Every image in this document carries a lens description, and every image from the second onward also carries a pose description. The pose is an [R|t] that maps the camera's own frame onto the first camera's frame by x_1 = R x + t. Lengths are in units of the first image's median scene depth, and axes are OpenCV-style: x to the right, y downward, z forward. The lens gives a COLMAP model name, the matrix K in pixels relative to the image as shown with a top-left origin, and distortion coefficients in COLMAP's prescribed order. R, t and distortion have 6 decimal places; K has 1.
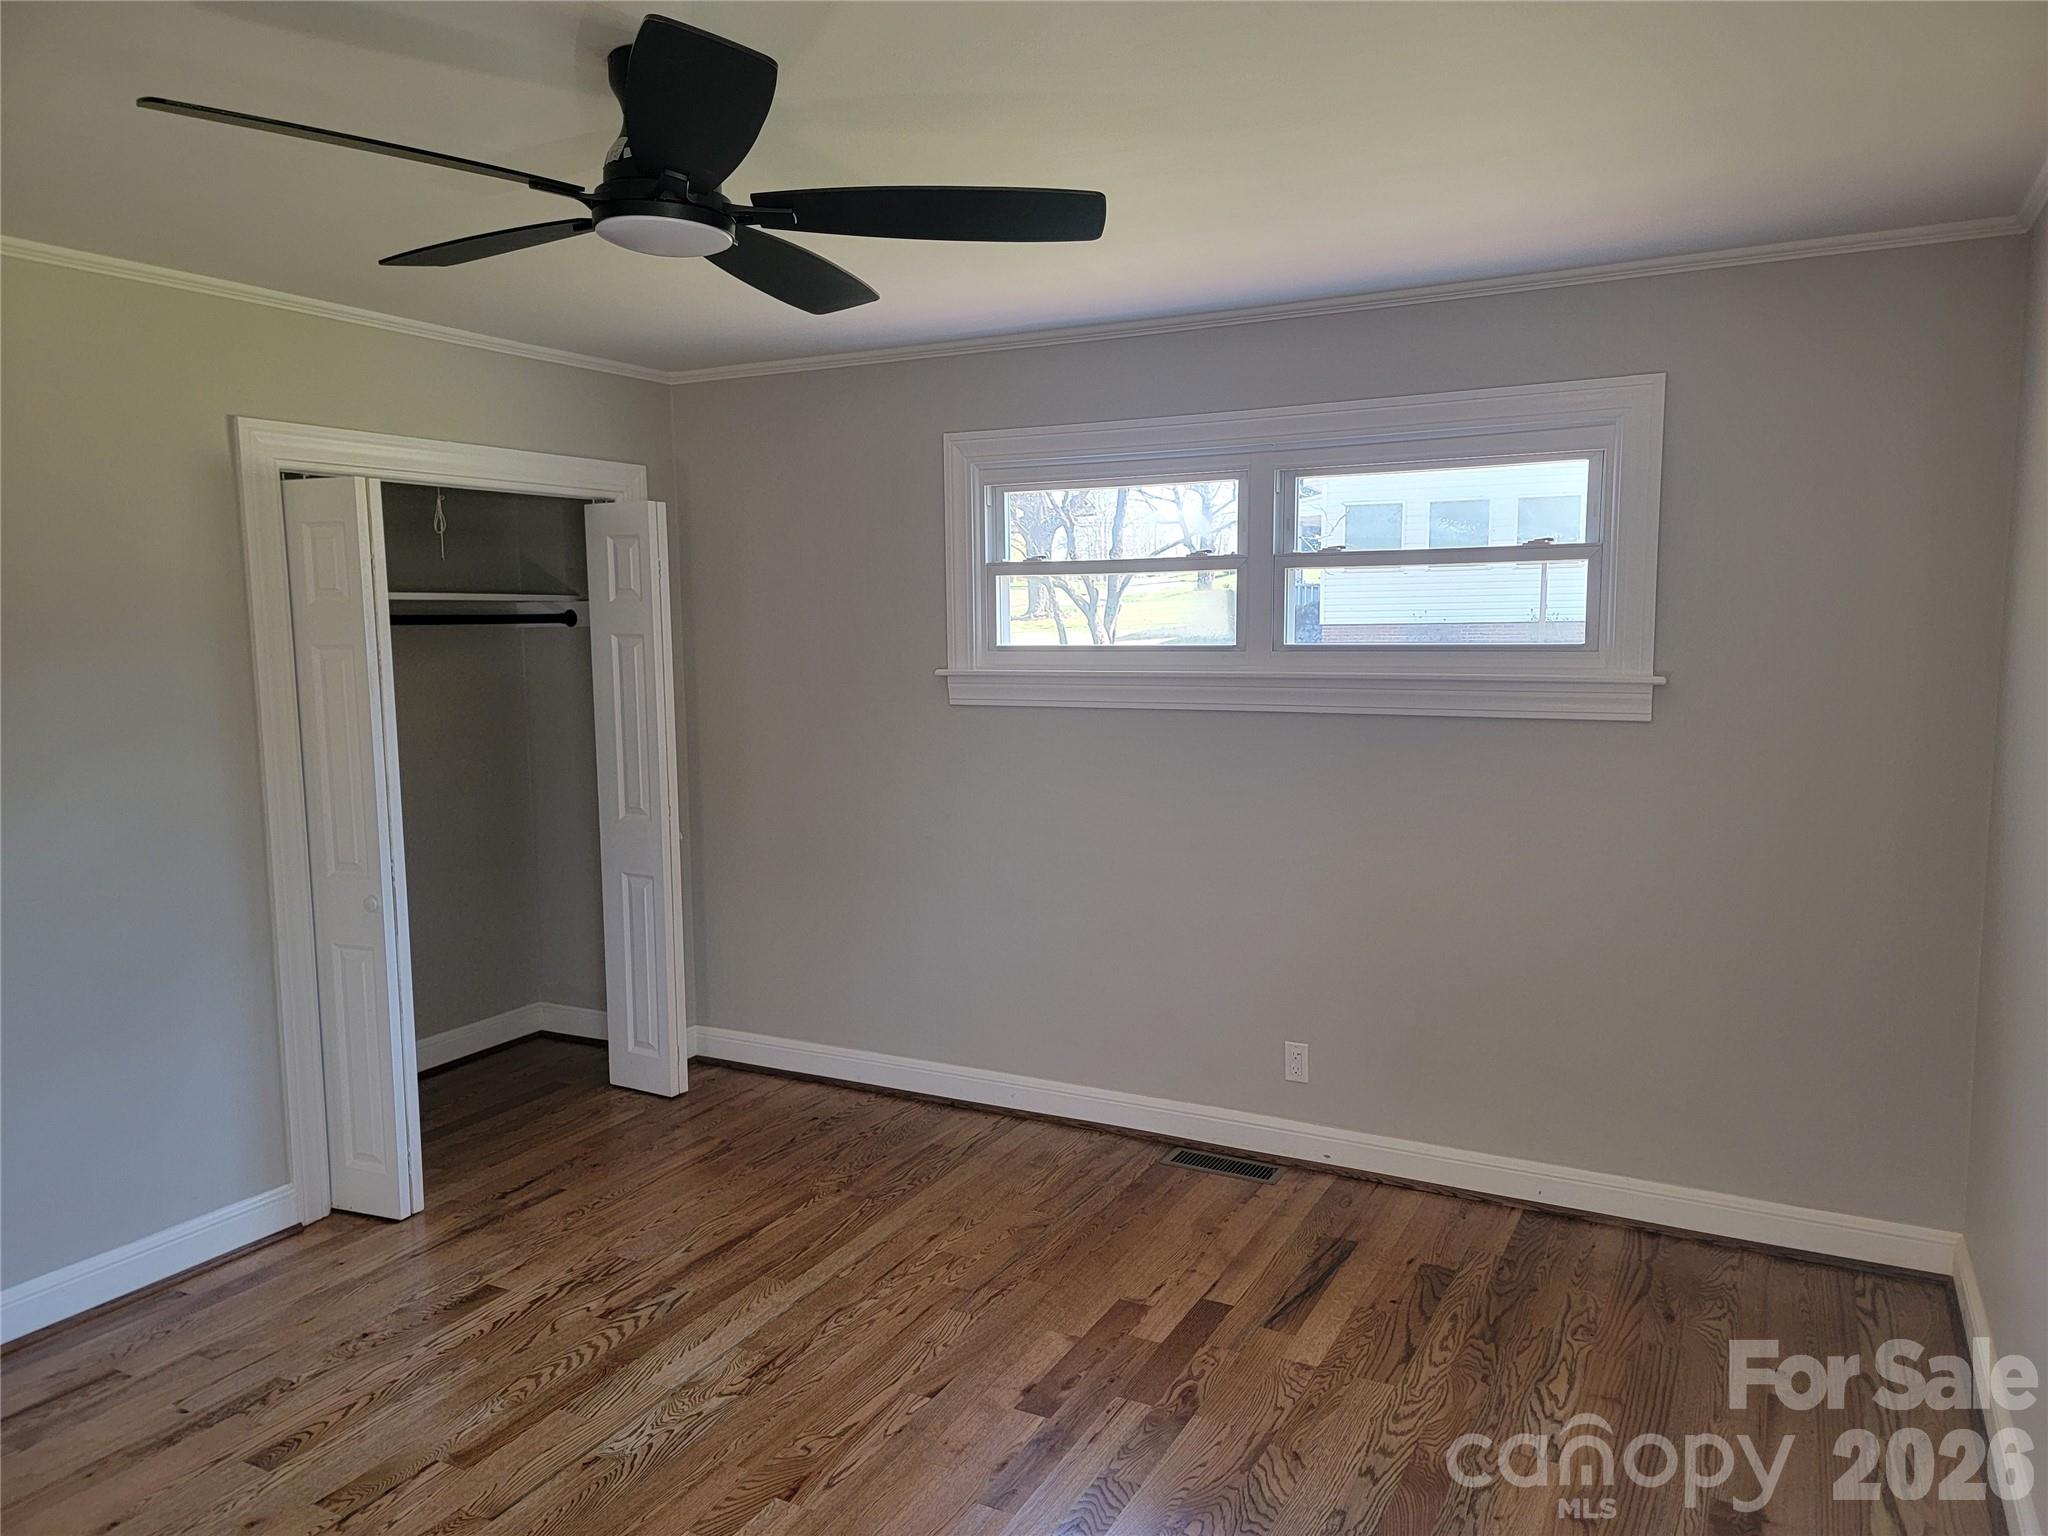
lens RADIAL K [[1420.7, 0, 1072.2], [0, 1420.7, 788.2], [0, 0, 1]] dist [0.095196, -0.075684]
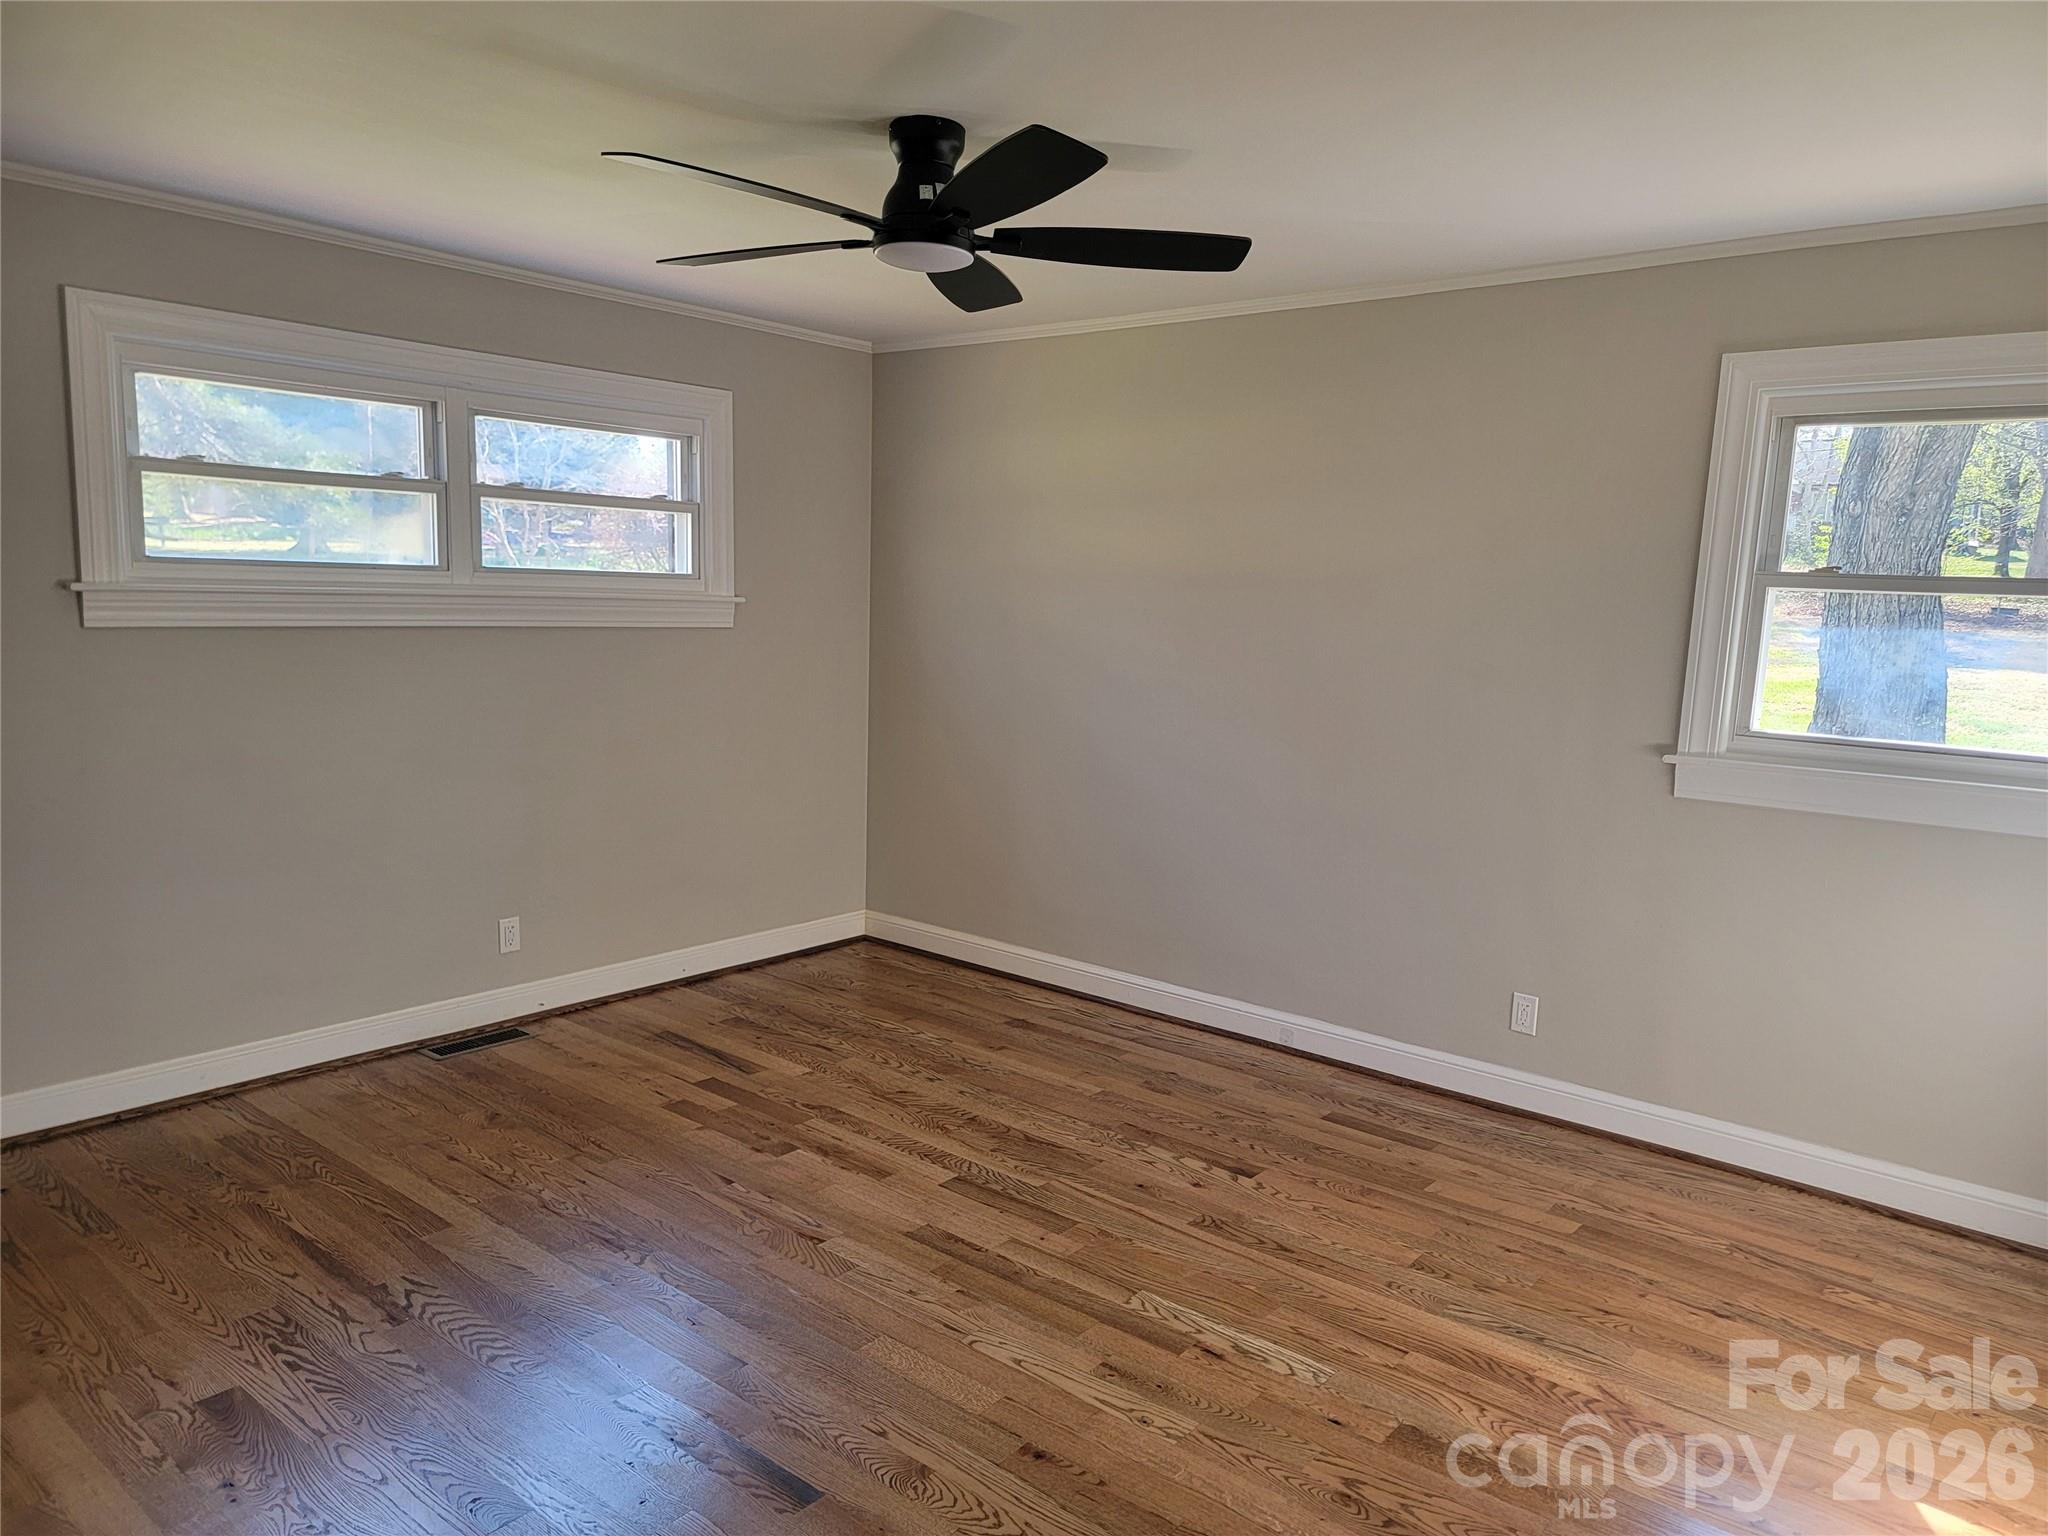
lens RADIAL K [[1420.7, 0, 1072.2], [0, 1420.7, 788.2], [0, 0, 1]] dist [0.095196, -0.075684]
pose [[0.195256, -0.131370, 0.971914, -0.919129], [0.075393, 0.990066, 0.118677, -0.029195], [-0.977850, 0.050103, 0.203220, 0.342202]]
